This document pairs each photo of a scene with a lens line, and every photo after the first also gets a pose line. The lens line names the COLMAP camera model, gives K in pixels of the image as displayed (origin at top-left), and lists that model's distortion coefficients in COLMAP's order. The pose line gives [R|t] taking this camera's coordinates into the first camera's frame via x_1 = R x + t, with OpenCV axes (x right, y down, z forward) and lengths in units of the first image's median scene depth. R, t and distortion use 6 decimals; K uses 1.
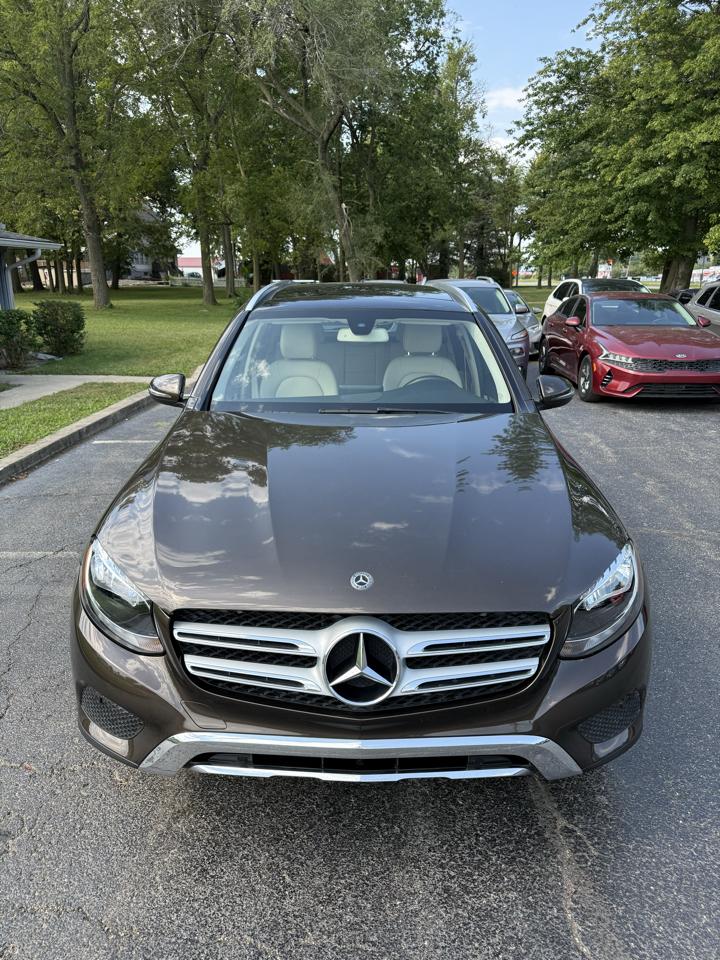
lens RADIAL K [[685.3, 0, 357.3], [0, 685.3, 478.9], [0, 0, 1]] dist [0.008846, -0.012186]
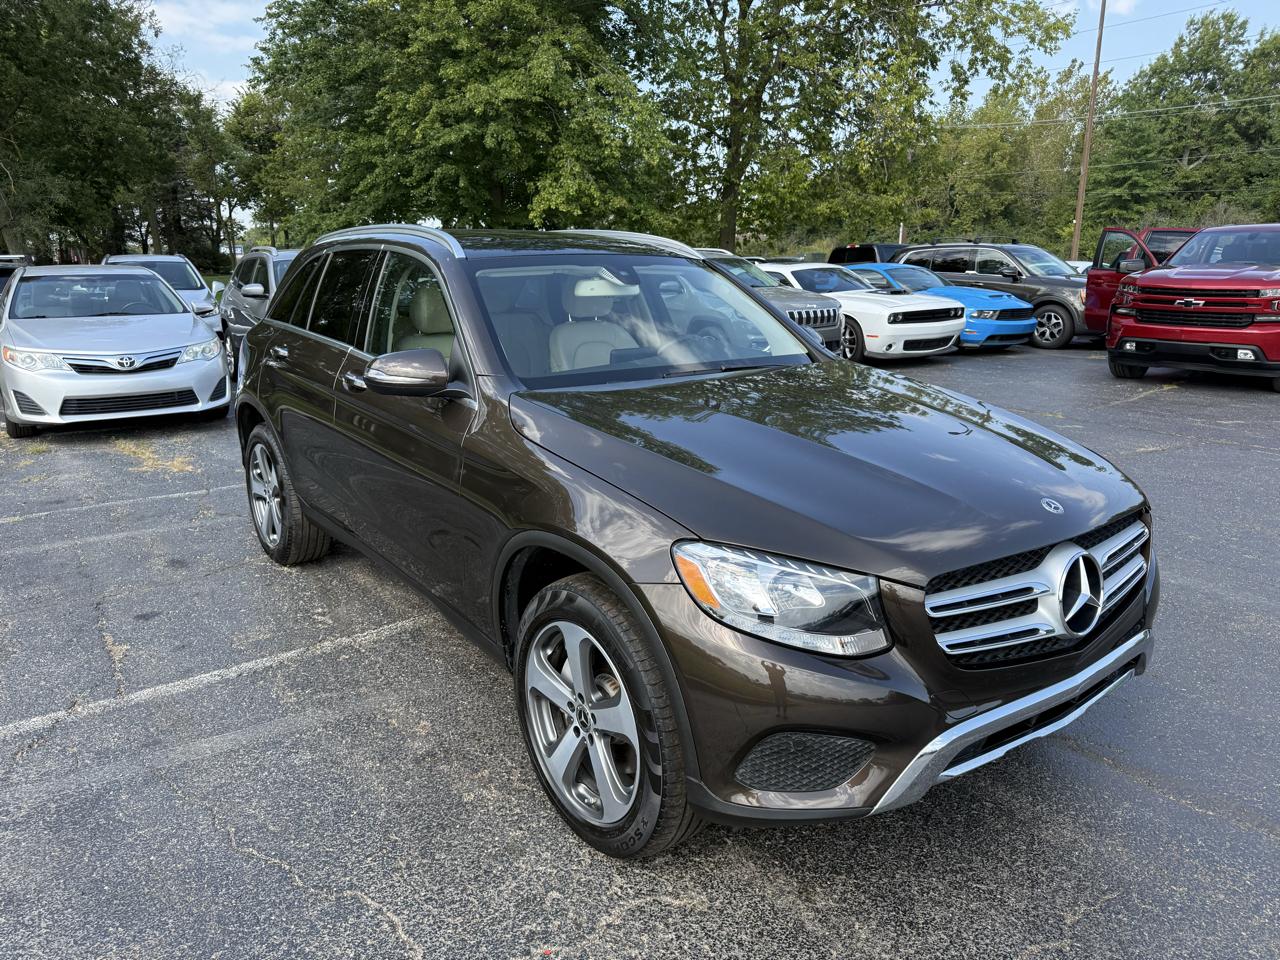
lens RADIAL K [[913.7, 0, 634.0], [0, 913.7, 474.0], [0, 0, 1]] dist [0.008846, -0.012186]
pose [[0.794355, -0.144439, 0.590032, -0.537454], [0.179107, 0.983829, -0.000290, 0.002695], [-0.580449, 0.105909, 0.807380, 0.147000]]
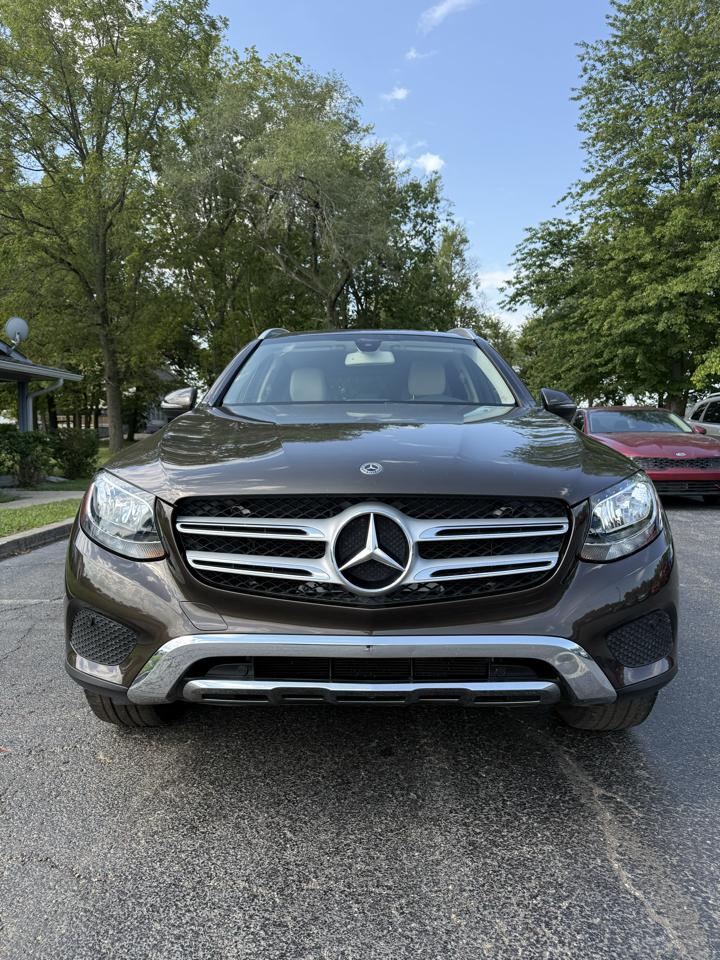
lens RADIAL K [[685.3, 0, 362.0], [0, 685.3, 476.9], [0, 0, 1]] dist [0.008846, -0.012186]
pose [[0.999984, -0.005542, -0.001416, -0.002680], [0.005076, 0.973866, -0.227067, 0.175819], [0.002637, 0.227056, 0.973878, 0.024793]]
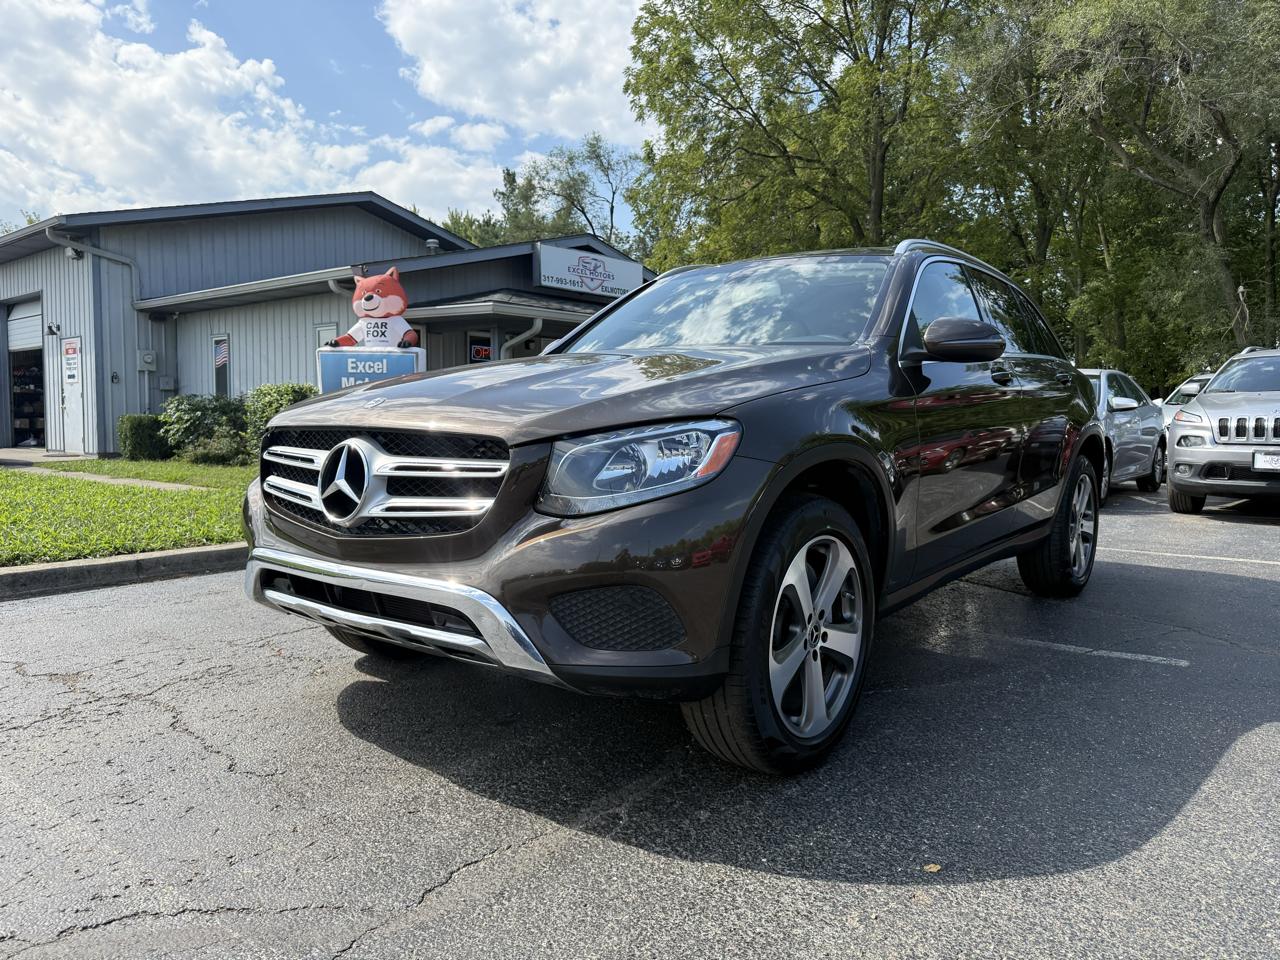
lens RADIAL K [[913.7, 0, 643.5], [0, 913.7, 478.7], [0, 0, 1]] dist [0.008846, -0.012186]
pose [[0.787803, 0.047800, -0.614070, 0.512616], [-0.182880, 0.970176, -0.159100, 0.180102], [0.588151, 0.237641, 0.773049, 0.111535]]
